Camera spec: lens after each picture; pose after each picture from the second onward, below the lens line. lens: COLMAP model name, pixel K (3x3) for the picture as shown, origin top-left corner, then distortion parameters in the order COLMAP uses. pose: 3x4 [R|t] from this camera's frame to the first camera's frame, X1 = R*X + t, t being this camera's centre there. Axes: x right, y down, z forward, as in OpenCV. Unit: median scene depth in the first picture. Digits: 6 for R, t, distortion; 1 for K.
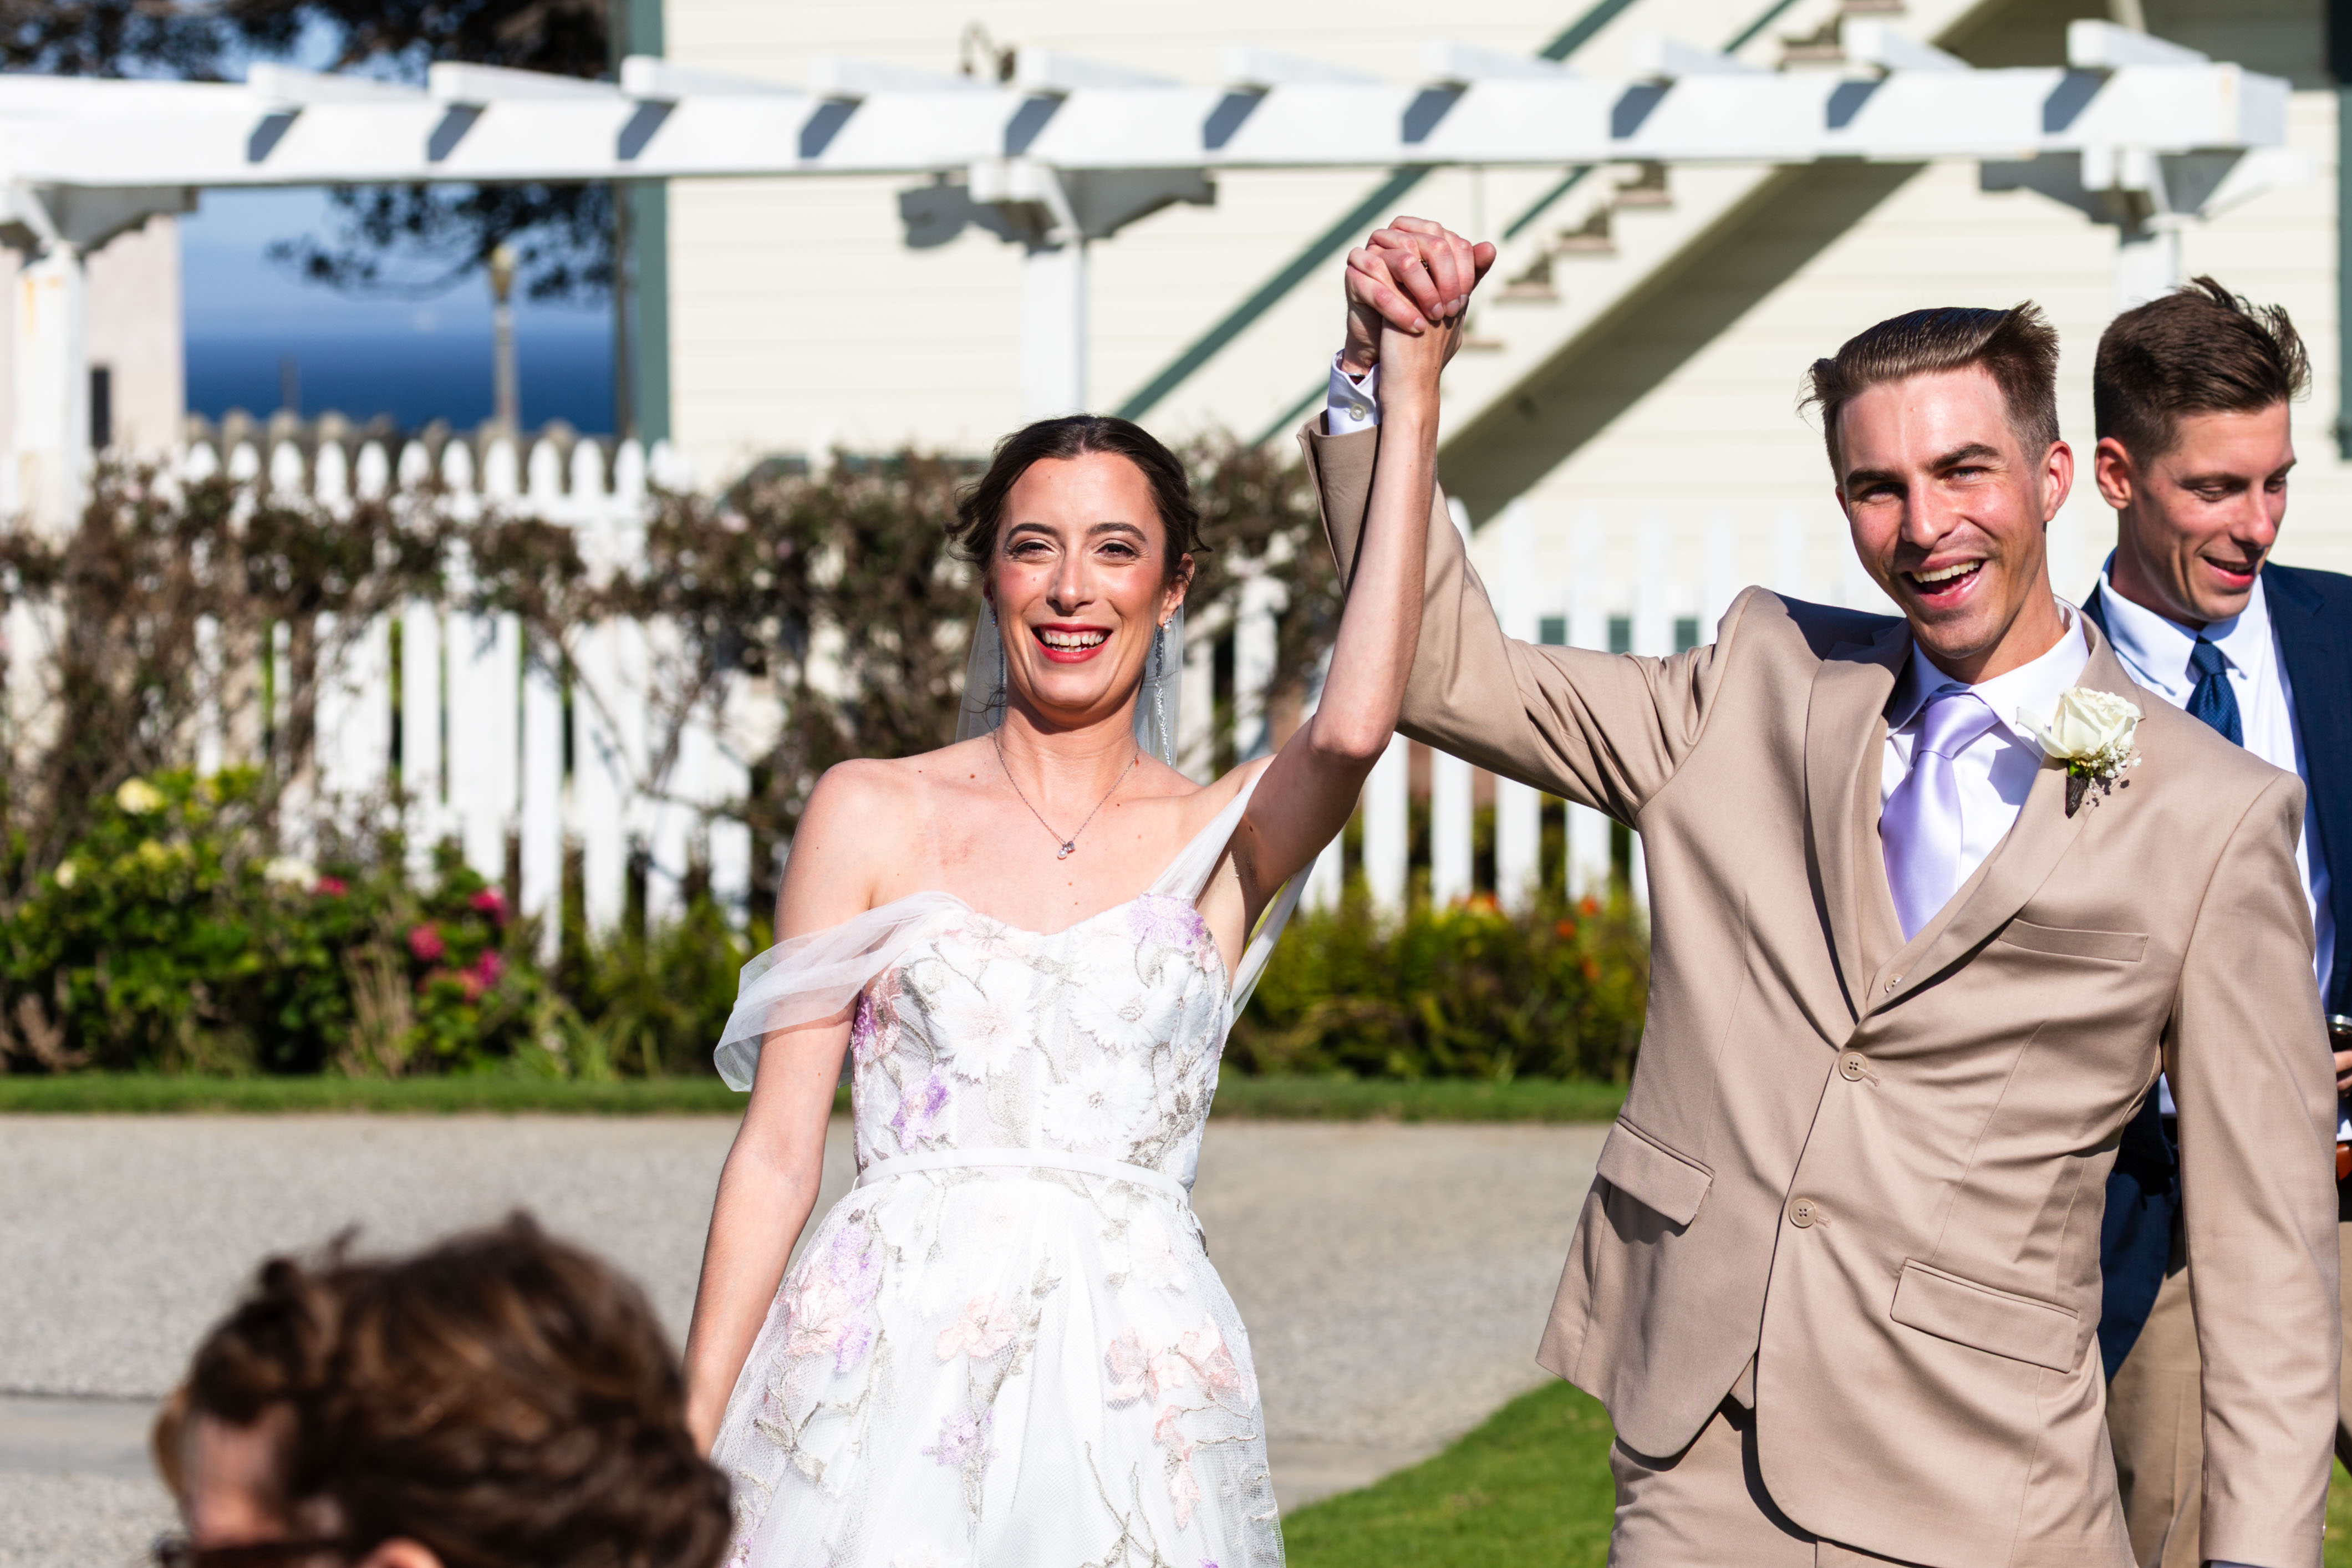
lens RADIAL K [[8125.6, 0, 1176.0], [0, 8125.6, 784.0], [0, 0, 1]] dist [0.164328, -2.381147]
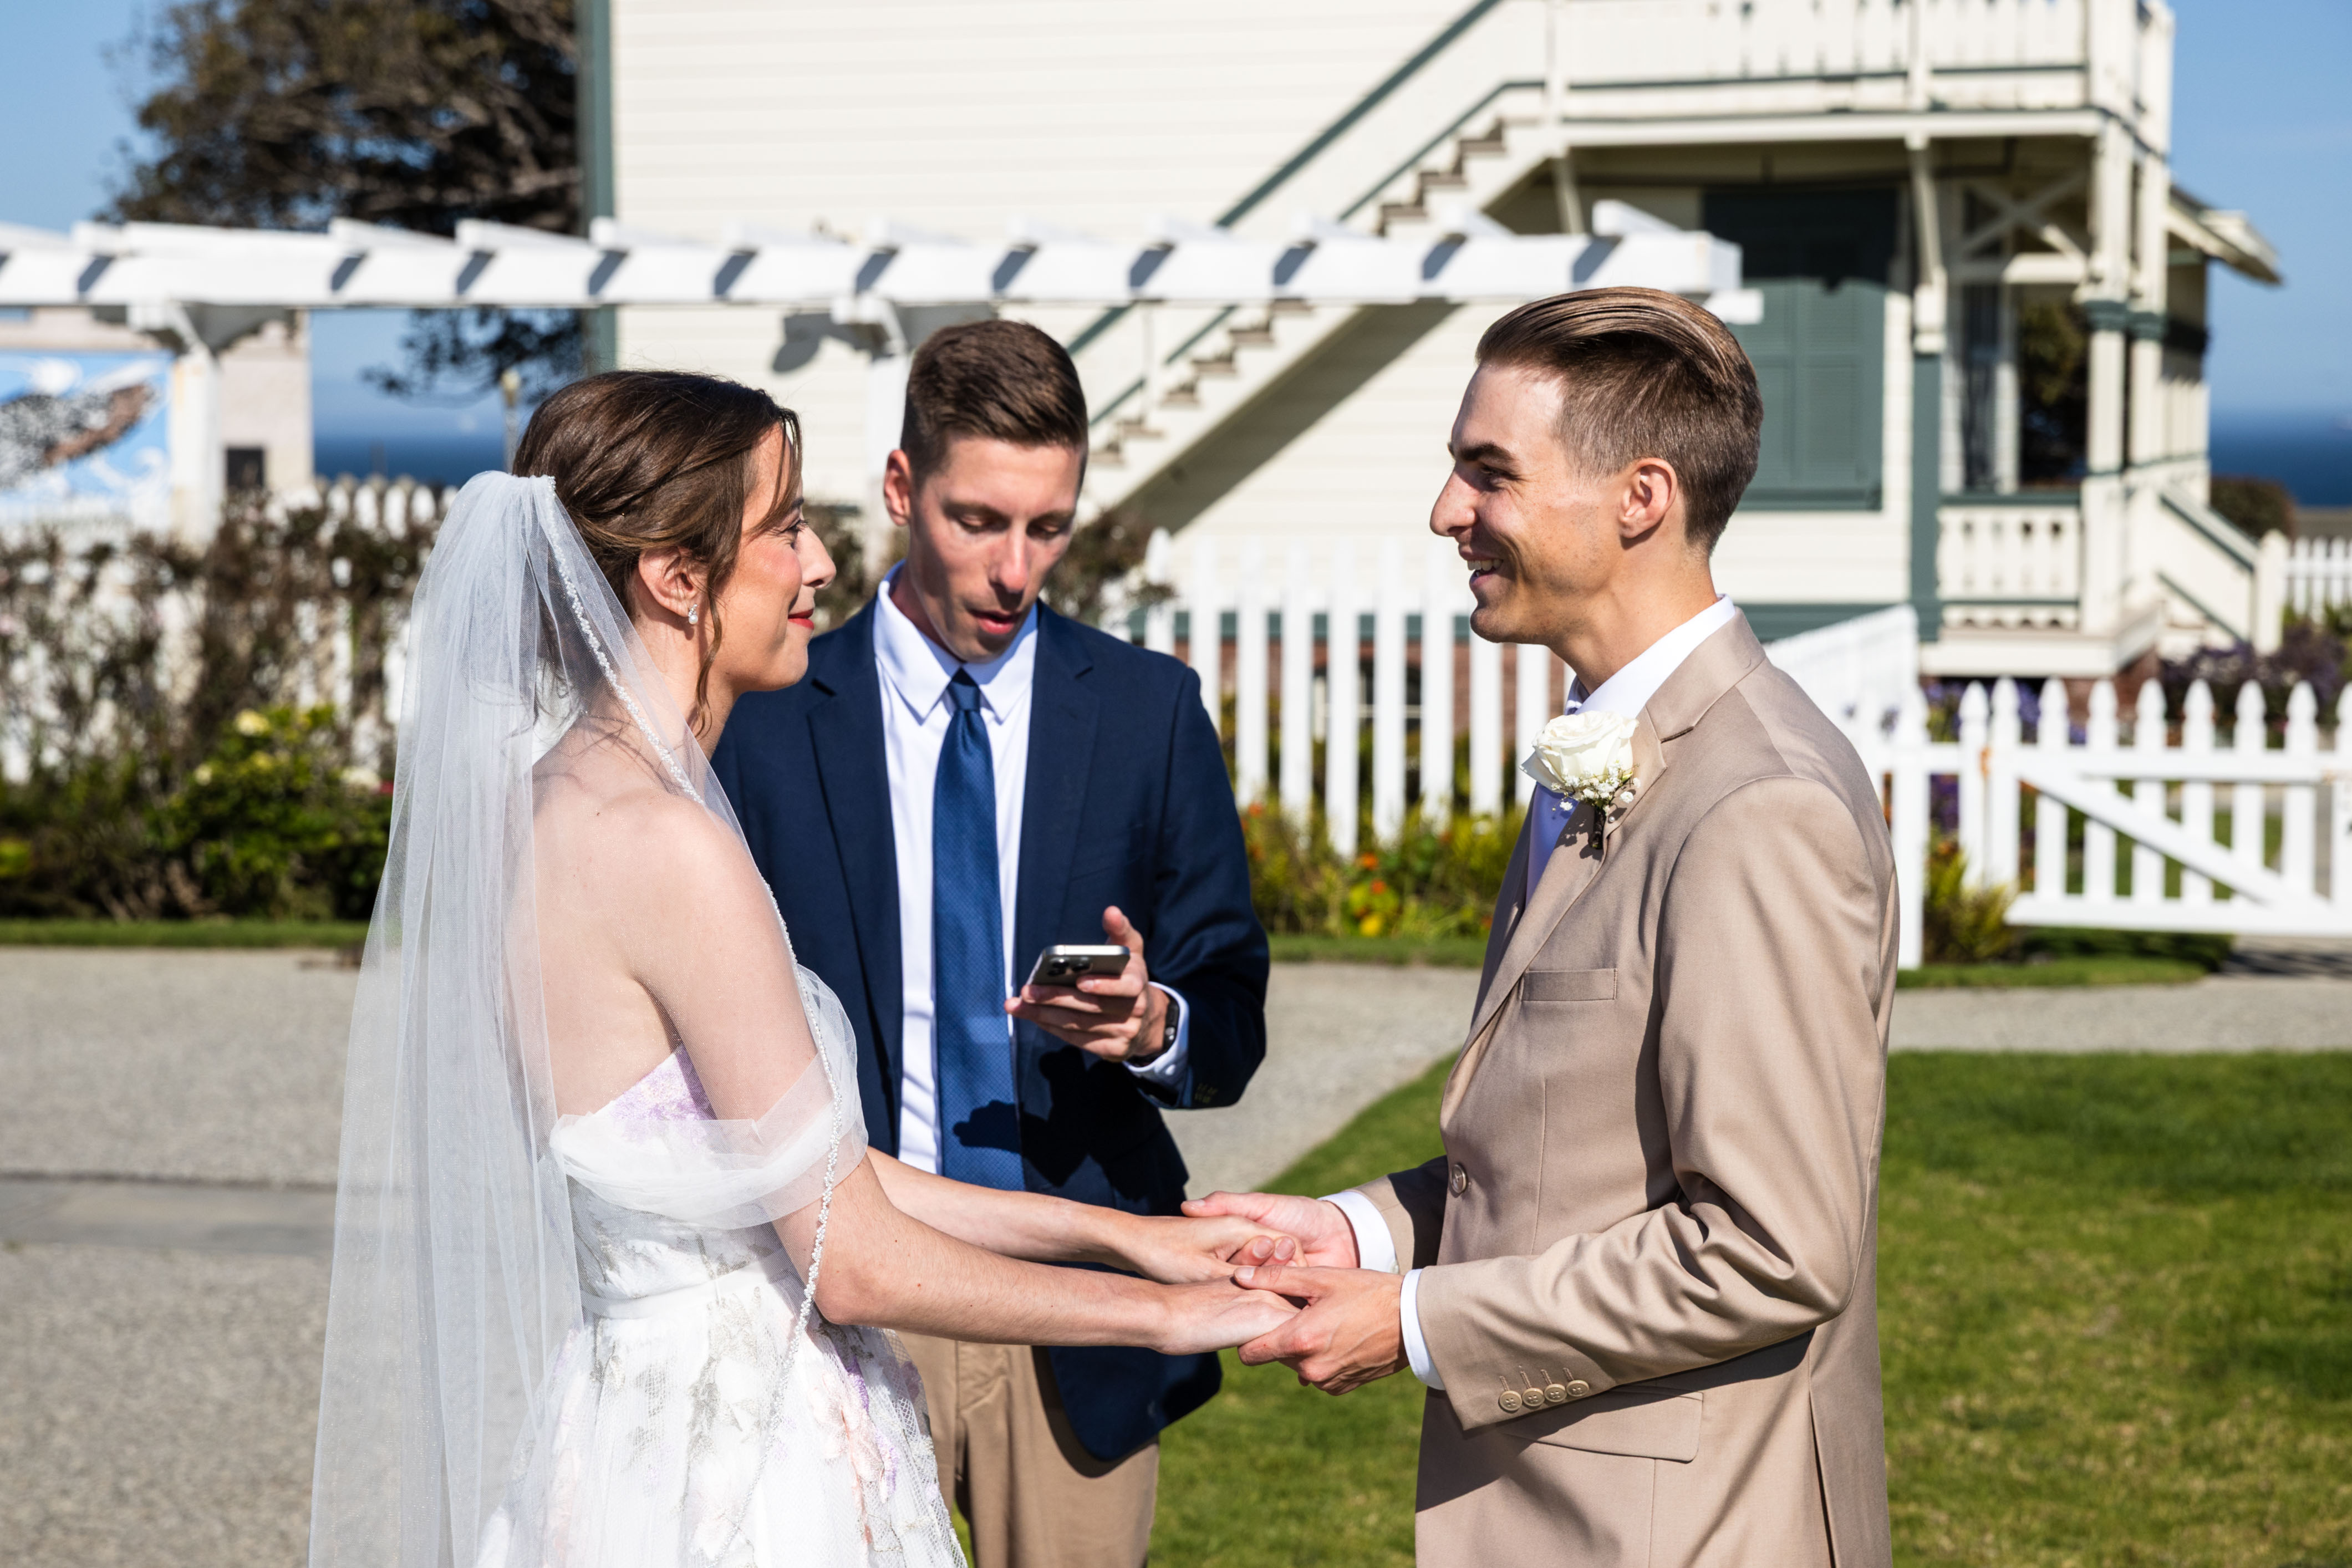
lens RADIAL K [[4607.1, 0, 1176.0], [0, 4607.1, 784.0], [0, 0, 1]] dist [0.230211, 0.327696]
pose [[0.998189, 0.005808, 0.059882, -0.012628], [-0.006889, 0.999817, 0.017847, -0.003953], [-0.059768, -0.018227, 0.998046, 0.161007]]
